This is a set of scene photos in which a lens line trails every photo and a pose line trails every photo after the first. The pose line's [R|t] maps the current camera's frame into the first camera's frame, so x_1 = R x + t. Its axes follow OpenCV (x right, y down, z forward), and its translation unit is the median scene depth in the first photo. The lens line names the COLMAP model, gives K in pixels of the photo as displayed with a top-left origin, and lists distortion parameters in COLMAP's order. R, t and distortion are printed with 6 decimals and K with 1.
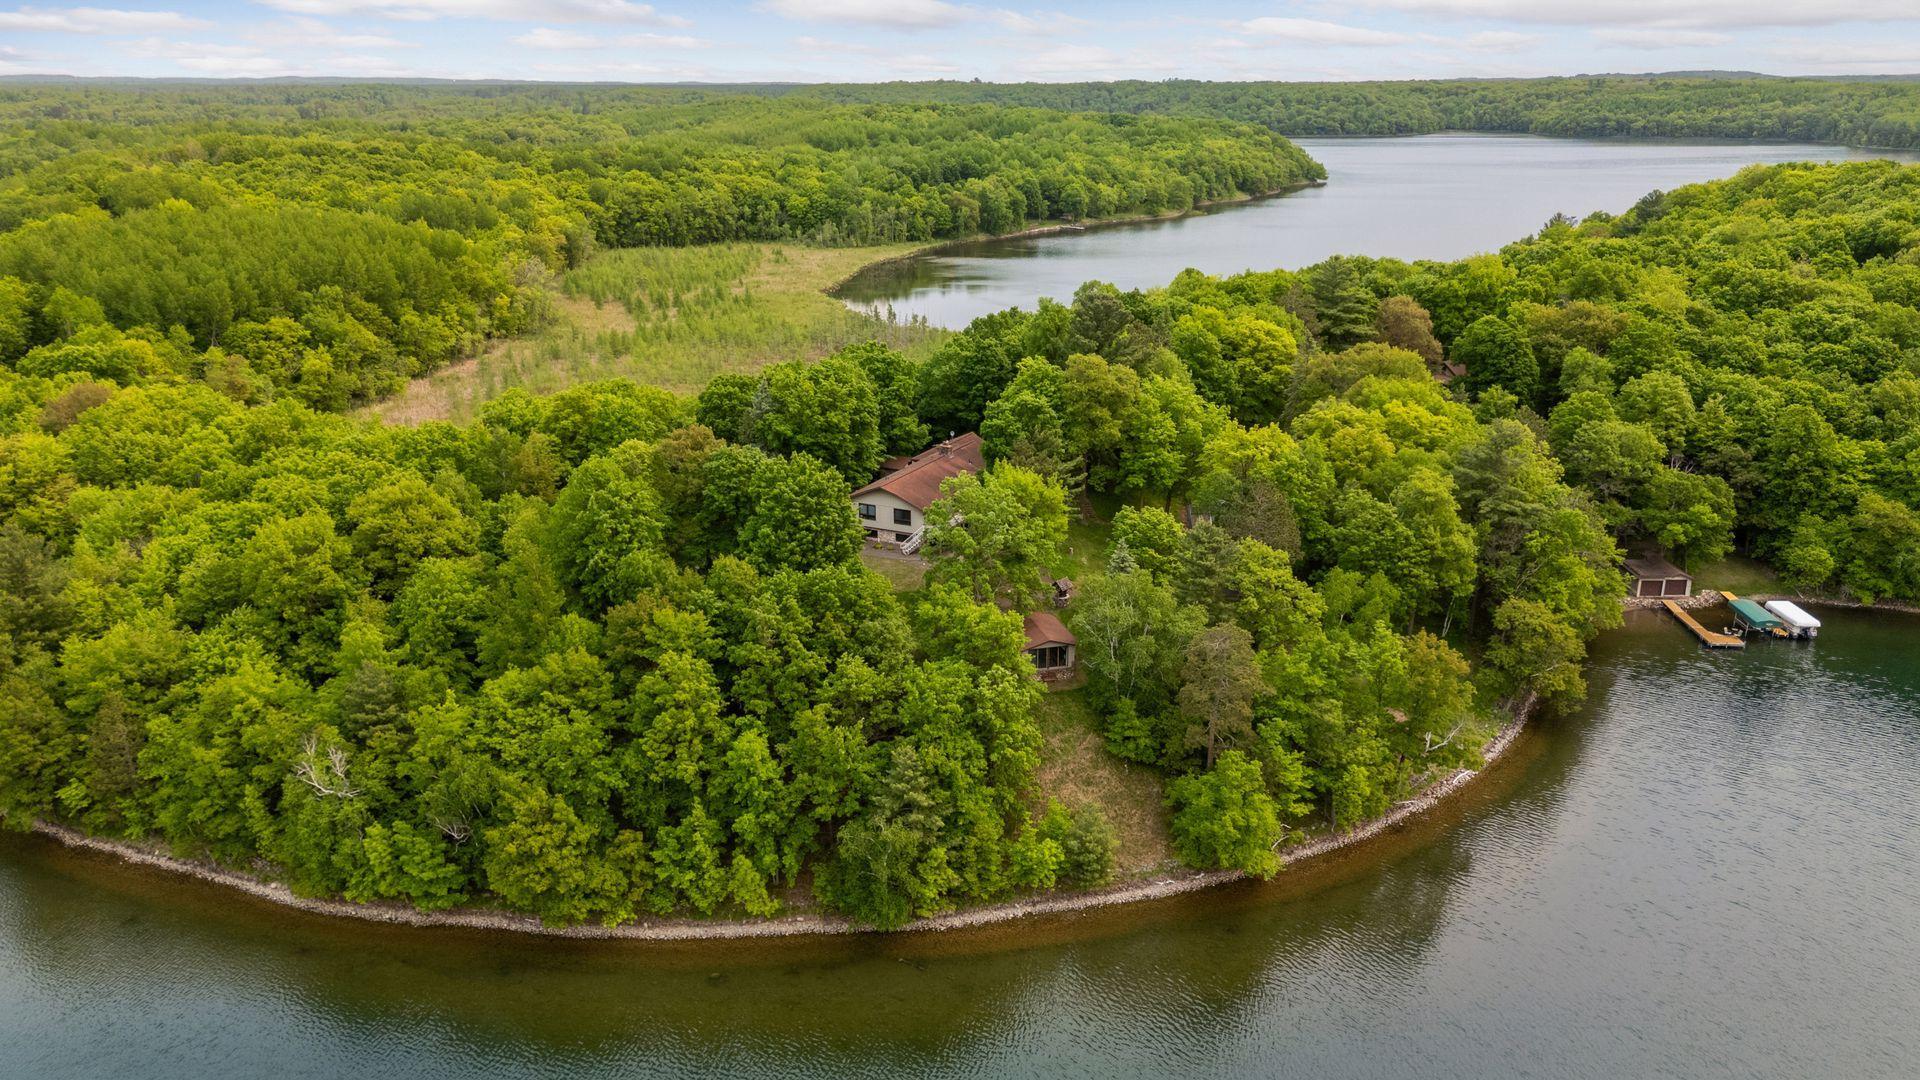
lens RADIAL K [[1400.8, 0, 960.0], [0, 1400.8, 540.0], [0, 0, 1]] dist [0.096755, -0.103151]
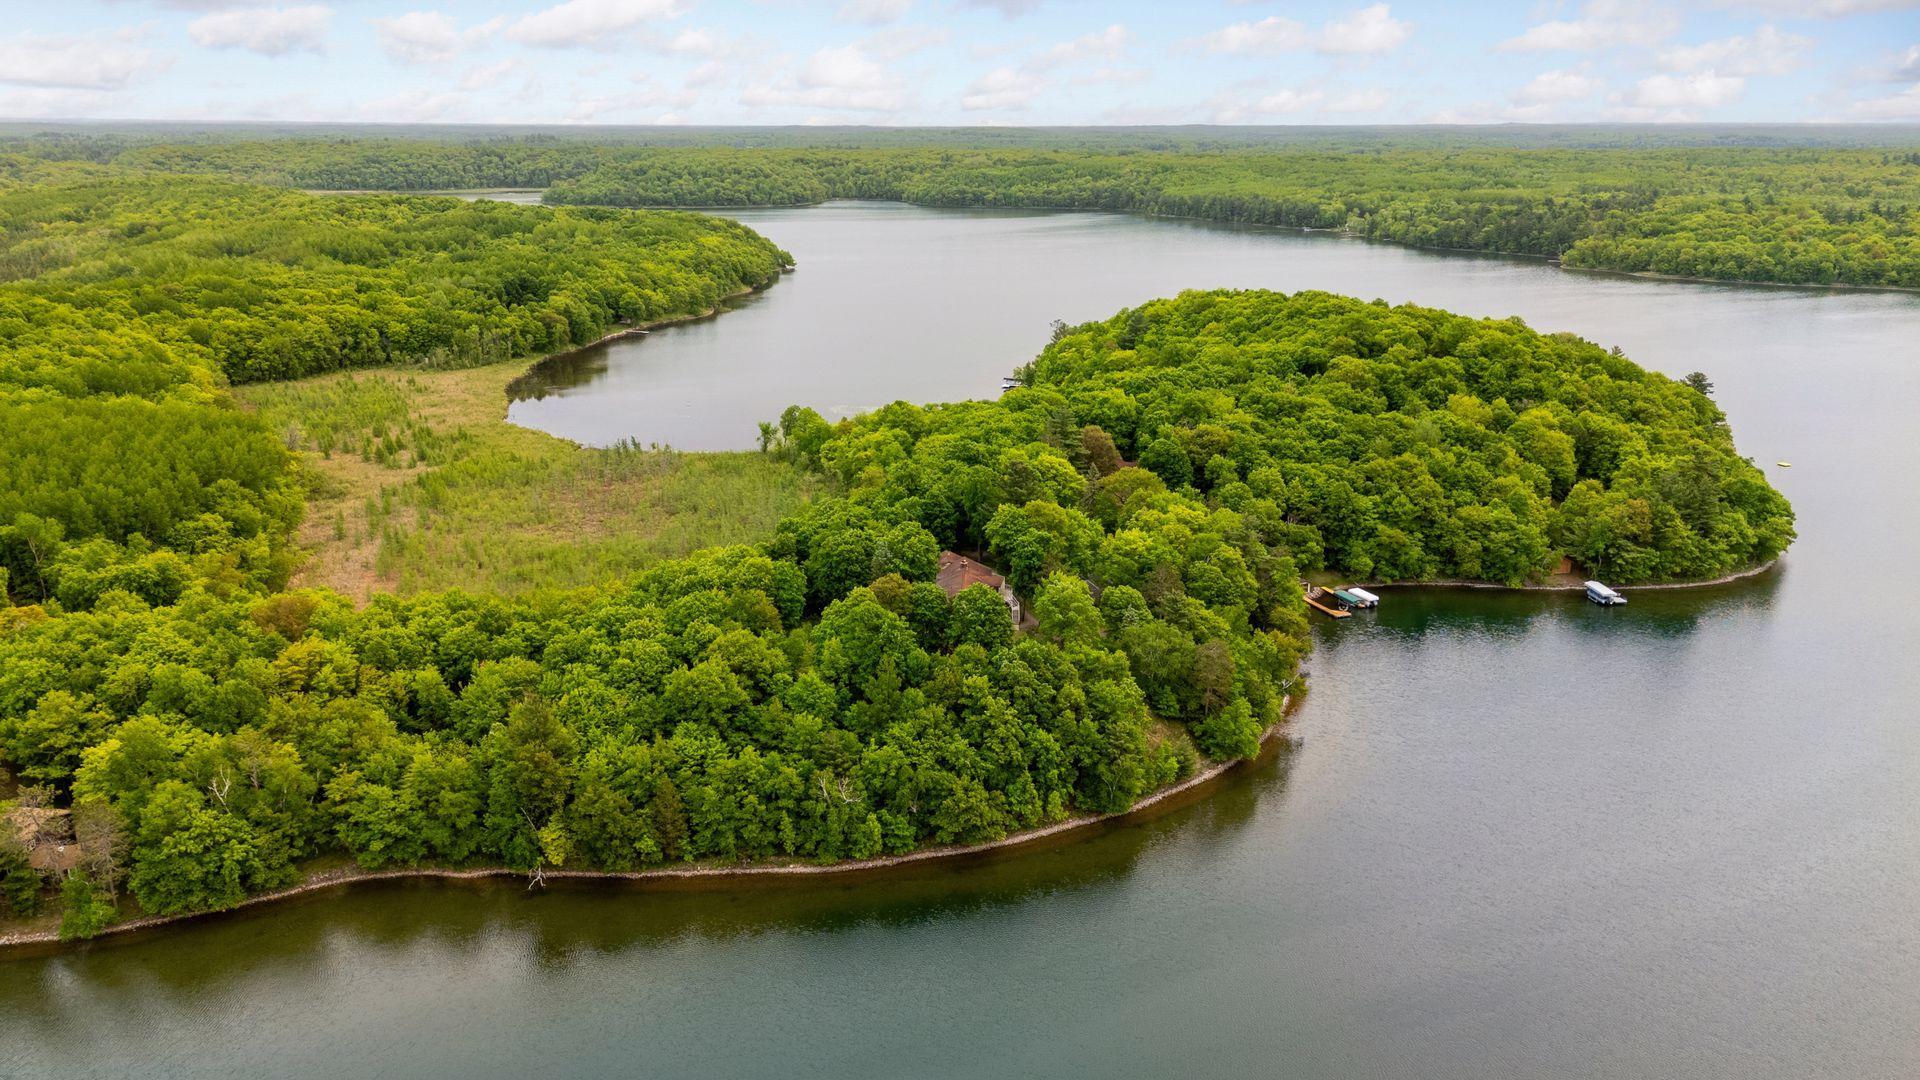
lens RADIAL K [[1400.8, 0, 960.0], [0, 1400.8, 540.0], [0, 0, 1]] dist [0.096755, -0.103151]
pose [[0.902608, -0.120844, 0.413153, -0.202292], [0.131770, 0.991278, 0.002065, -0.028714], [-0.409799, 0.052577, 0.910659, -0.148074]]
